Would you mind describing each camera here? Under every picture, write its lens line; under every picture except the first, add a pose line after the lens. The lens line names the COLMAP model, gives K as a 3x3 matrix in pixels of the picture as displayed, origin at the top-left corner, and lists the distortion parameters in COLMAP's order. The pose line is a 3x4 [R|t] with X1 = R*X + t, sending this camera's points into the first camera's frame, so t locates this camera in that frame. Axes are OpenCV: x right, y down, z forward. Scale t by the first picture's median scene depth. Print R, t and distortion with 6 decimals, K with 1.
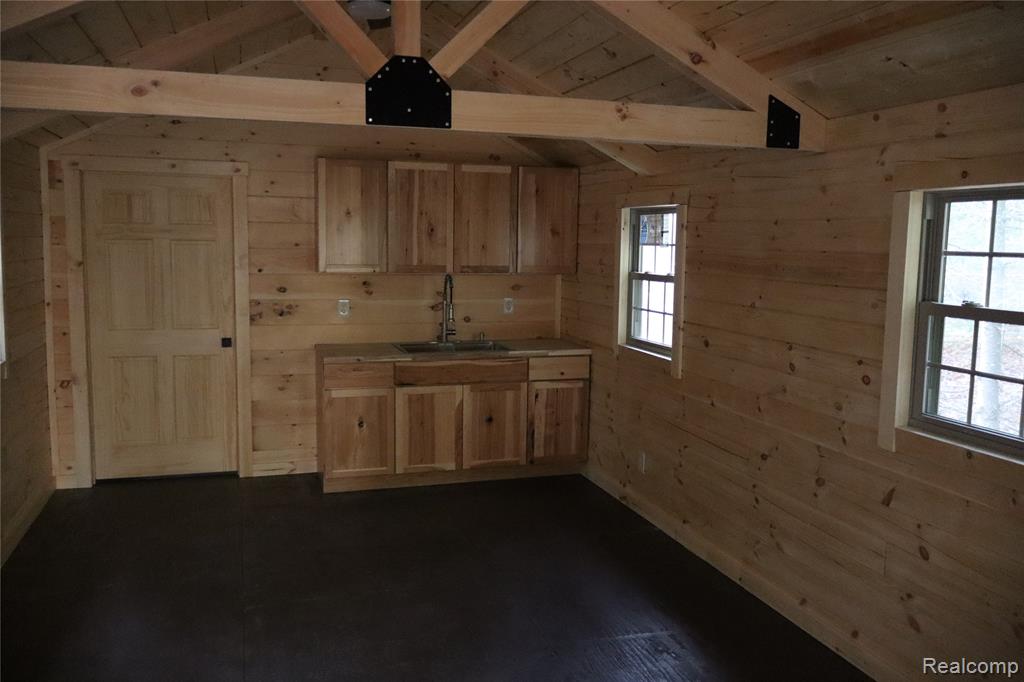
lens RADIAL K [[854.7, 0, 512.0], [0, 854.7, 341.0], [0, 0, 1]] dist [-0.007807, 0.002140]
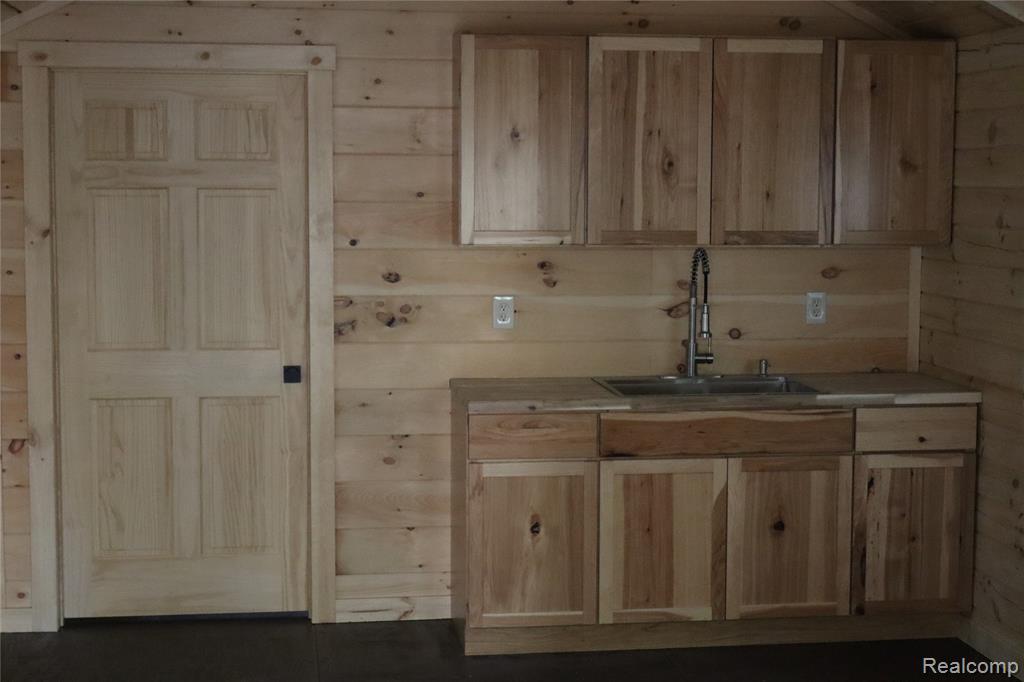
lens RADIAL K [[1753.1, 0, 512.0], [0, 1753.1, 341.0], [0, 0, 1]] dist [0.000515, -0.031671]
pose [[0.984948, 0.003968, -0.172803, -0.002027], [-0.008380, 0.999657, -0.024812, 0.007255], [0.172645, 0.025886, 0.984644, -0.082036]]
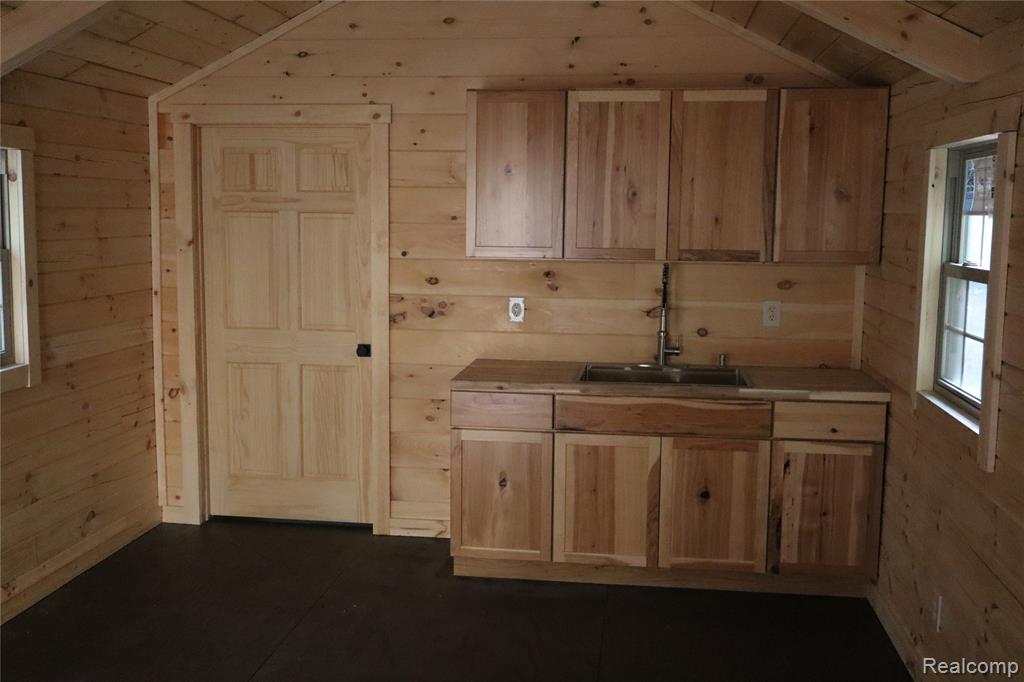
lens RADIAL K [[1013.3, 0, 512.0], [0, 1013.3, 341.0], [0, 0, 1]] dist [-0.001585, 0.007352]
pose [[0.901954, 0.047198, -0.429244, 0.160092], [-0.045877, 0.998857, 0.013432, -0.024416], [0.429387, 0.007577, 0.903089, 0.265624]]
